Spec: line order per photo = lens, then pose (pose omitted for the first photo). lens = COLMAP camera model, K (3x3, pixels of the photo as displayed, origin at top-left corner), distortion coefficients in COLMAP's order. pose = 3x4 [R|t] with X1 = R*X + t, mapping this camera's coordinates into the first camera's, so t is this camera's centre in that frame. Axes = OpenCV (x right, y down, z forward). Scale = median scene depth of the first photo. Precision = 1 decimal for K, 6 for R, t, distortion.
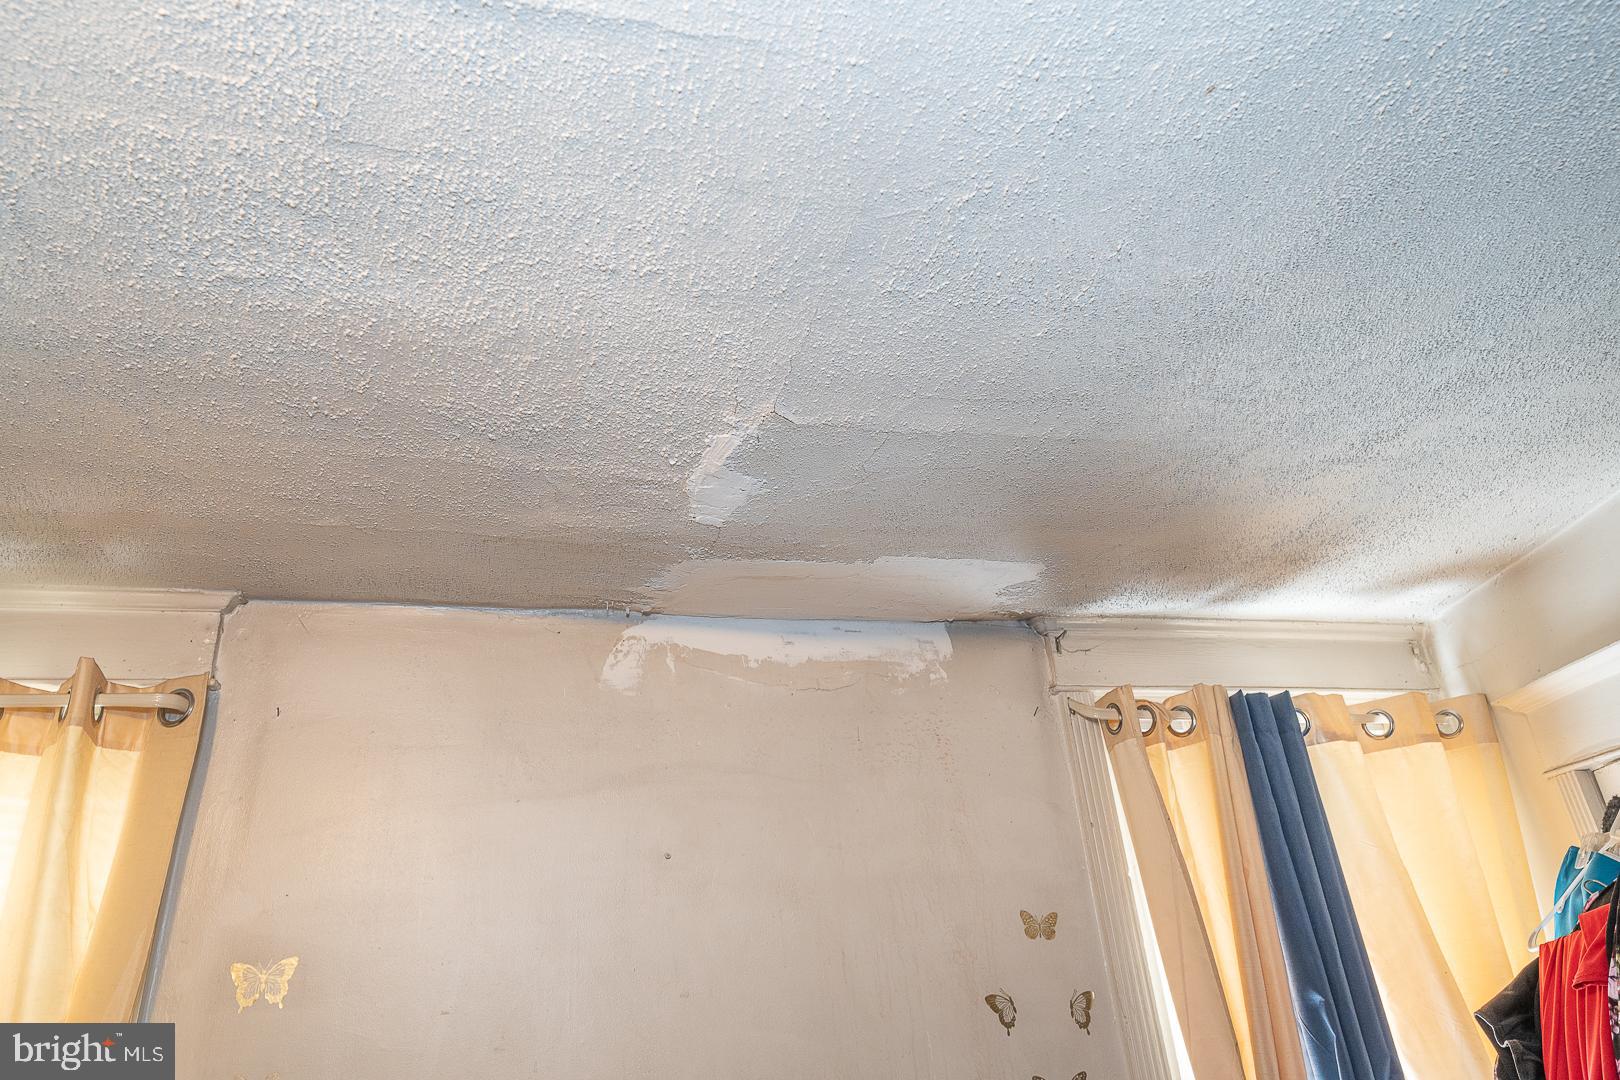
lens RADIAL K [[1046.3, 0, 816.1], [0, 1046.3, 524.1], [0, 0, 1]] dist [0.010680, 0.003958]
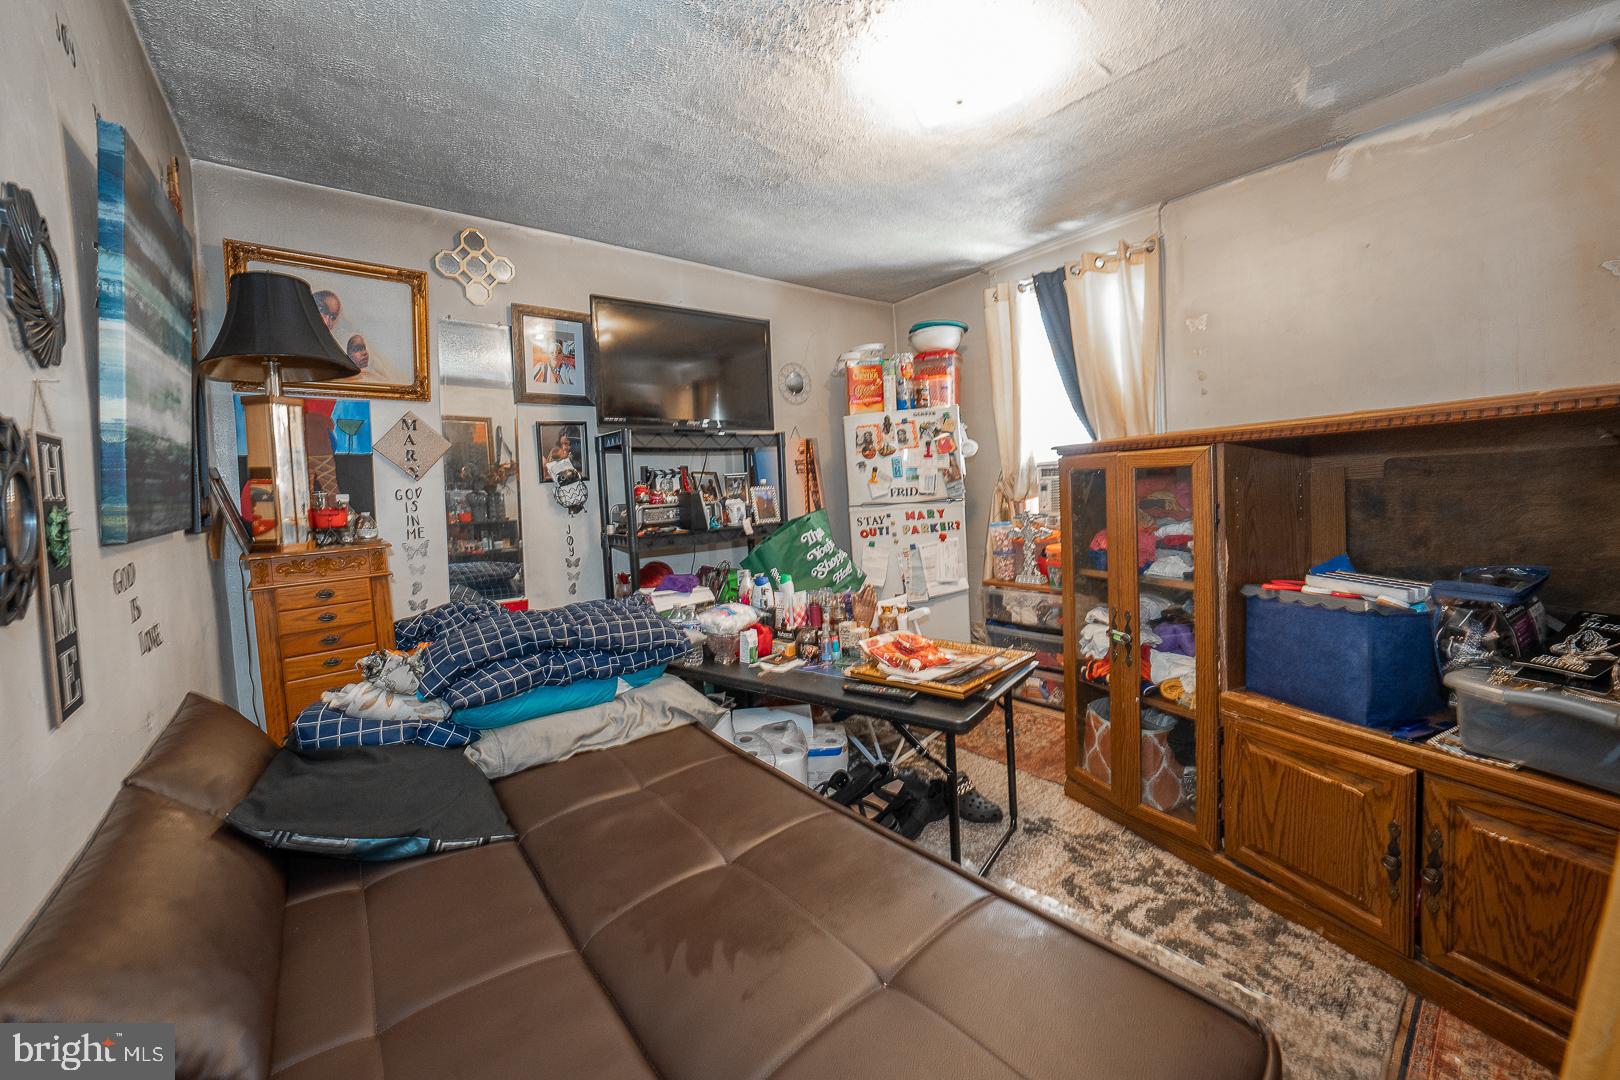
lens RADIAL K [[594.2, 0, 792.8], [0, 594.2, 512.3], [0, 0, 1]] dist [-0.029053, 0.006006]
pose [[0.401599, 0.084117, -0.911944, 0.506054], [0.419902, 0.868025, 0.264981, -0.040206], [0.813880, -0.489343, 0.313277, -0.653713]]
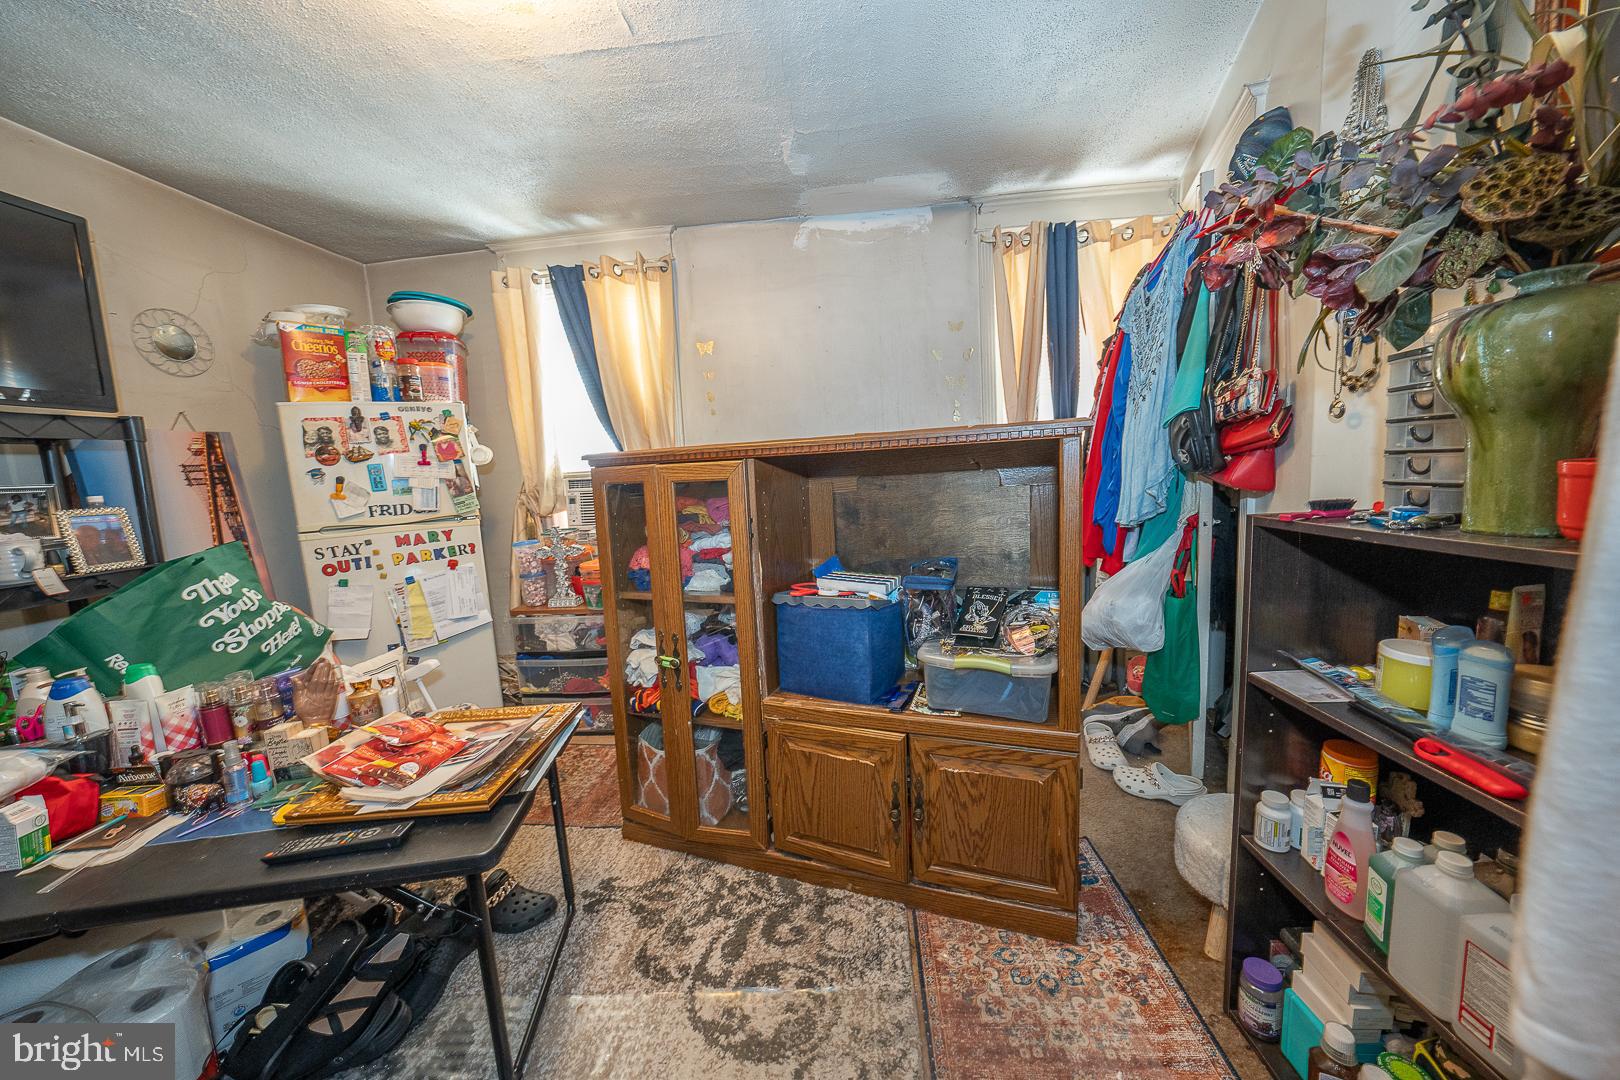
lens RADIAL K [[556.7, 0, 810.4], [0, 556.7, 536.8], [0, 0, 1]] dist [-0.030412, 0.006675]
pose [[0.941141, 0.061360, -0.332399, 0.352688], [0.132235, 0.838174, 0.529130, 0.026257], [0.311076, -0.541940, 0.780726, -0.523725]]
